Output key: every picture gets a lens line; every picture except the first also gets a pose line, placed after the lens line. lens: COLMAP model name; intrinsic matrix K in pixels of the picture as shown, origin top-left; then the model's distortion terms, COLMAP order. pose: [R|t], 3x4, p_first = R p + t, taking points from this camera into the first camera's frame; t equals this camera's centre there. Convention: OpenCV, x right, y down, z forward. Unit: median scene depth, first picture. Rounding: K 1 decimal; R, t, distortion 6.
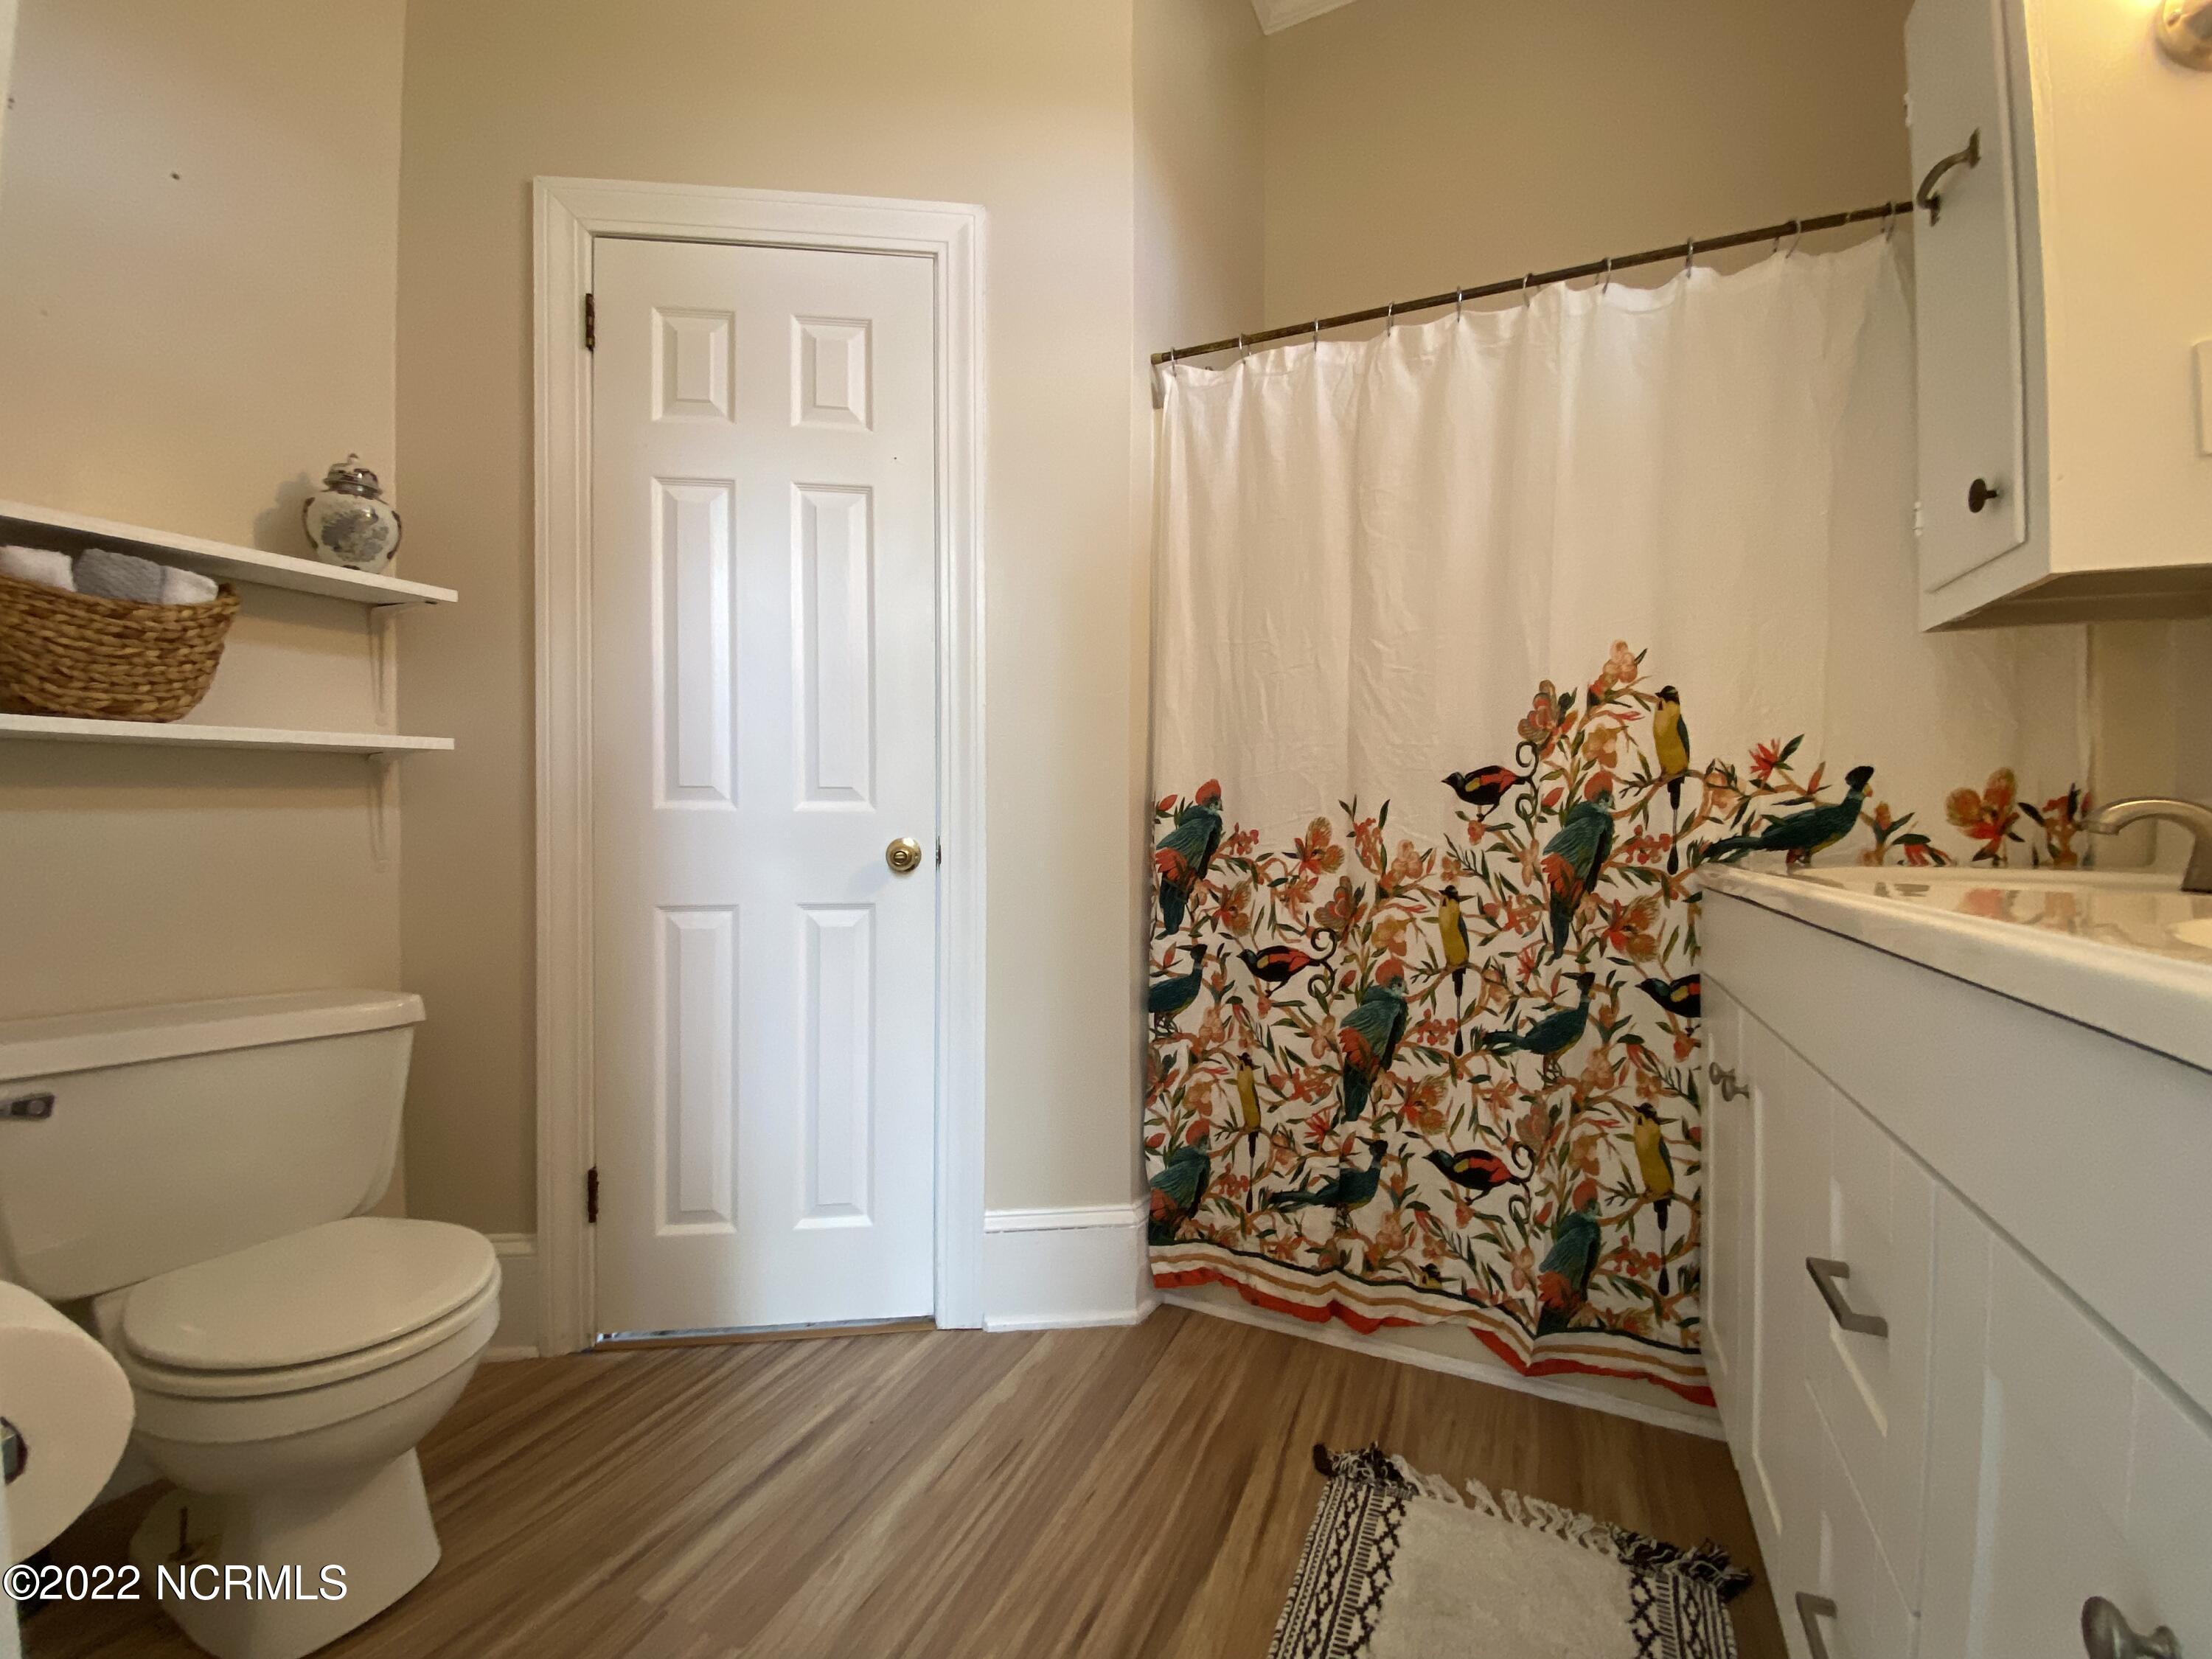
lens RADIAL K [[898.1, 0, 1101.1], [0, 898.1, 824.7], [0, 0, 1]] dist [-0.007893, -0.006275]
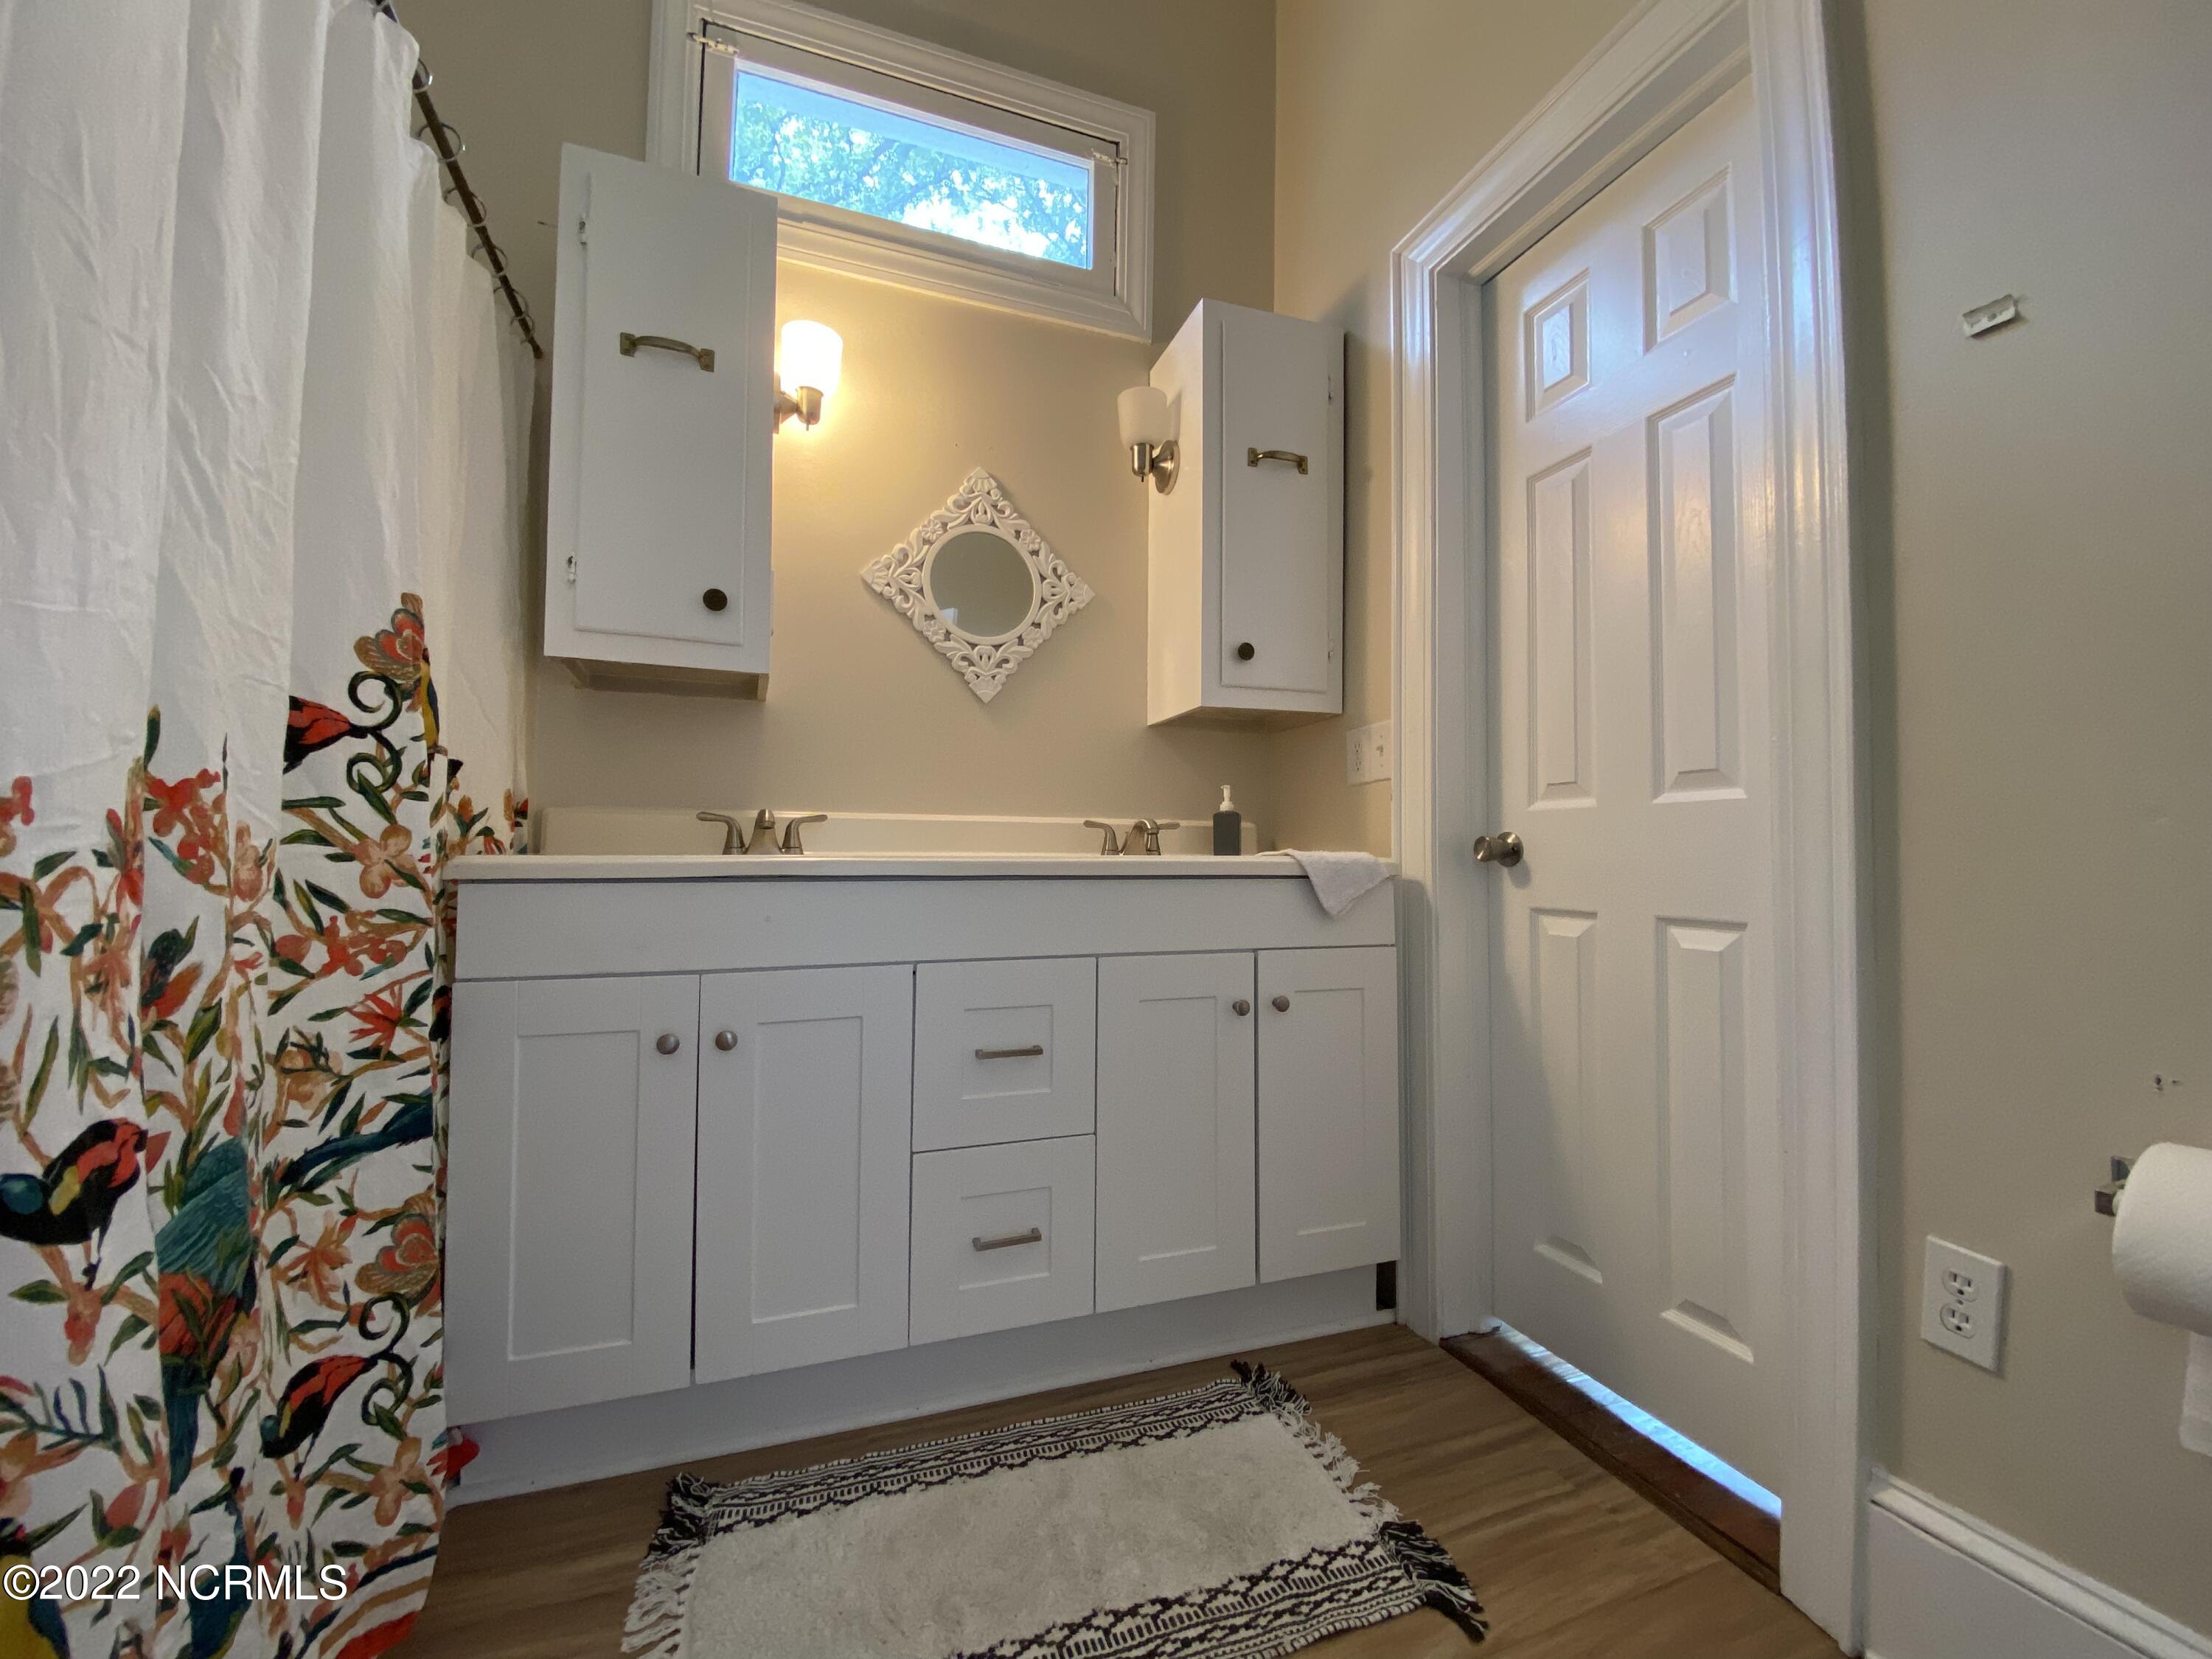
lens RADIAL K [[898.1, 0, 1103.0], [0, 898.1, 825.1], [0, 0, 1]] dist [-0.007893, -0.006275]
pose [[-0.719401, 0.015643, 0.694419, -0.346217], [-0.009501, 0.999431, -0.032357, 0.031975], [-0.694530, -0.029875, -0.718843, 1.088235]]
